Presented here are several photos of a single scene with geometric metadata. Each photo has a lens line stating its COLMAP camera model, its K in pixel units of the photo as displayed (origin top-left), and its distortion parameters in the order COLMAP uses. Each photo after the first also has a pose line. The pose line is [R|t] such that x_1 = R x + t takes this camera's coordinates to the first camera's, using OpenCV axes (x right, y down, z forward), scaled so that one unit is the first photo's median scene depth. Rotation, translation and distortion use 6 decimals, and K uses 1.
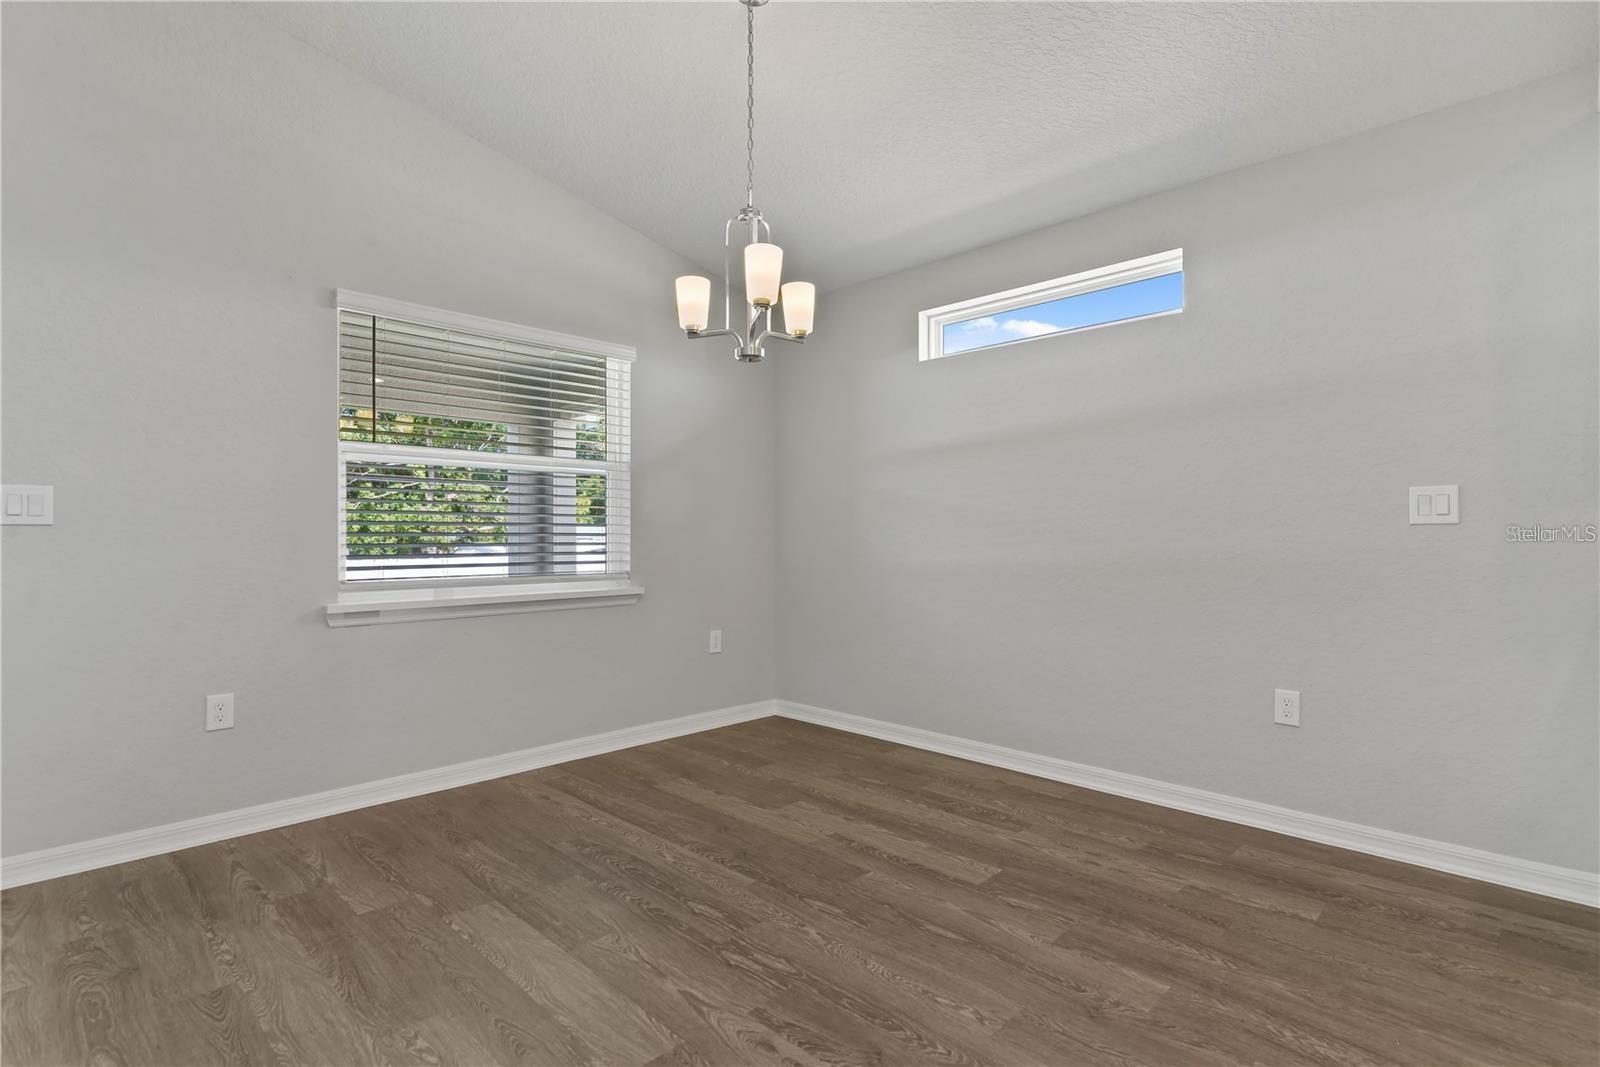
lens RADIAL K [[792.7, 0, 809.8], [0, 792.7, 537.3], [0, 0, 1]] dist [0.007029, -0.001623]
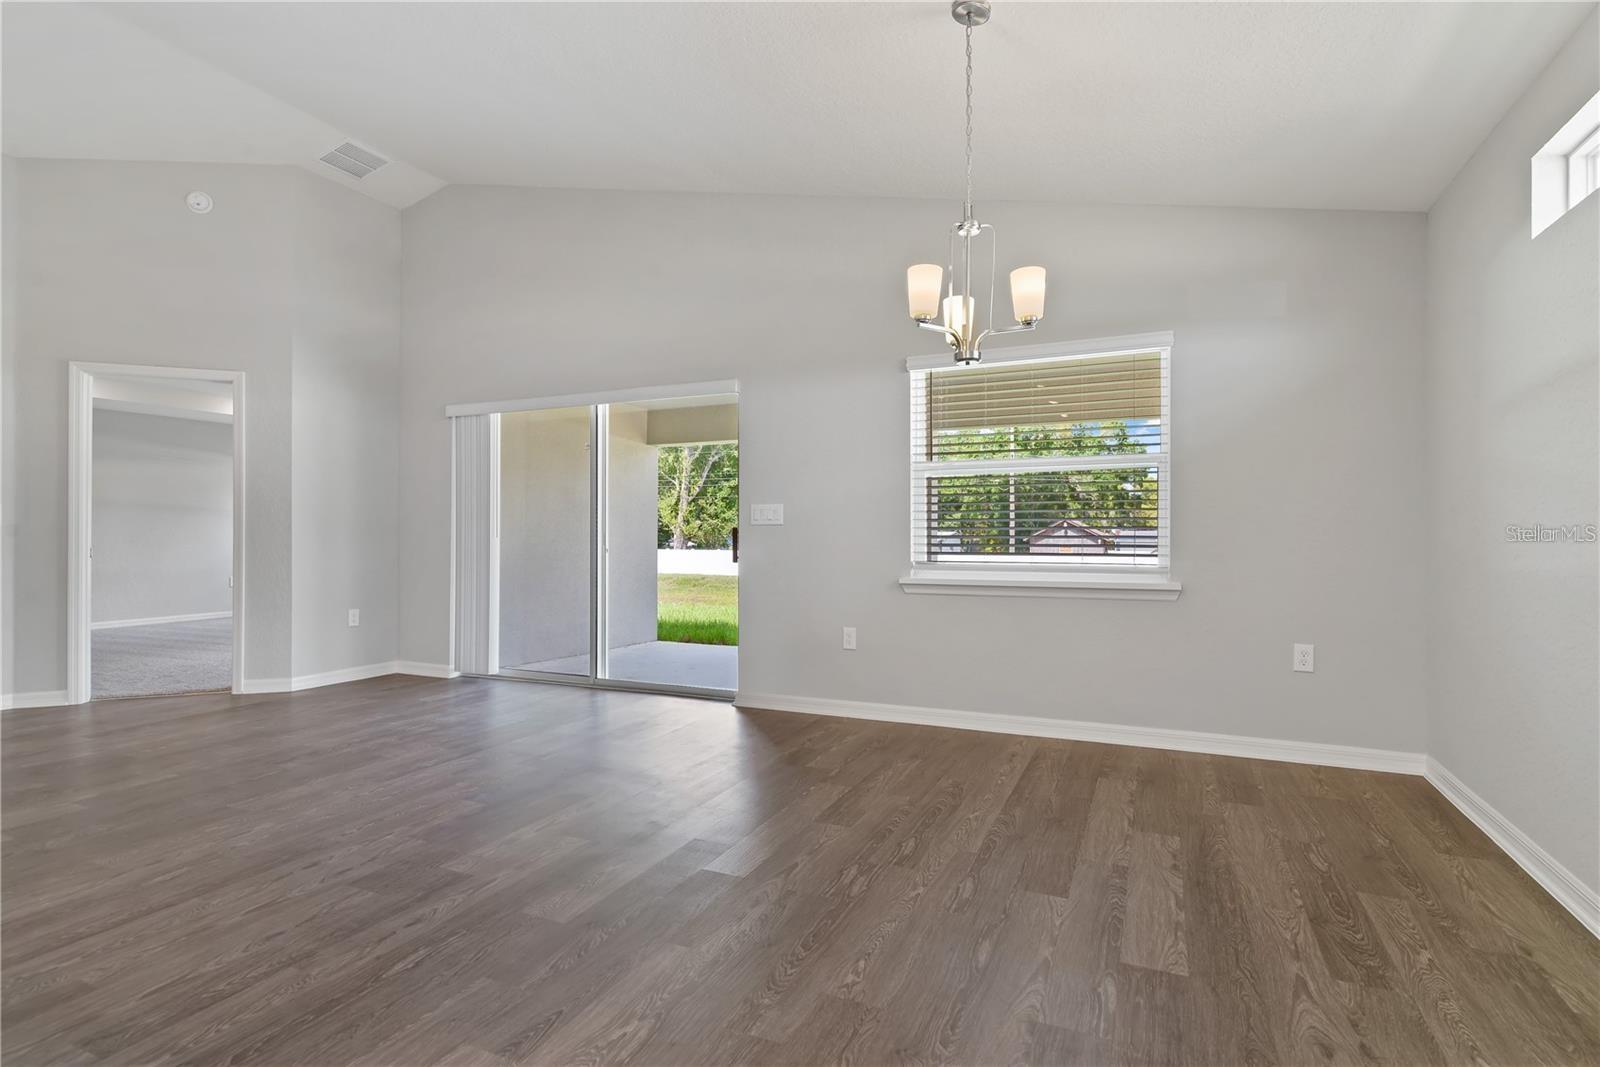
lens RADIAL K [[792.7, 0, 806.7], [0, 792.7, 529.9], [0, 0, 1]] dist [0.007029, -0.001623]
pose [[0.325409, -0.006109, -0.945553, 0.730609], [0.001368, 0.999981, -0.005990, 0.006491], [0.945572, 0.000656, 0.325412, 0.372395]]
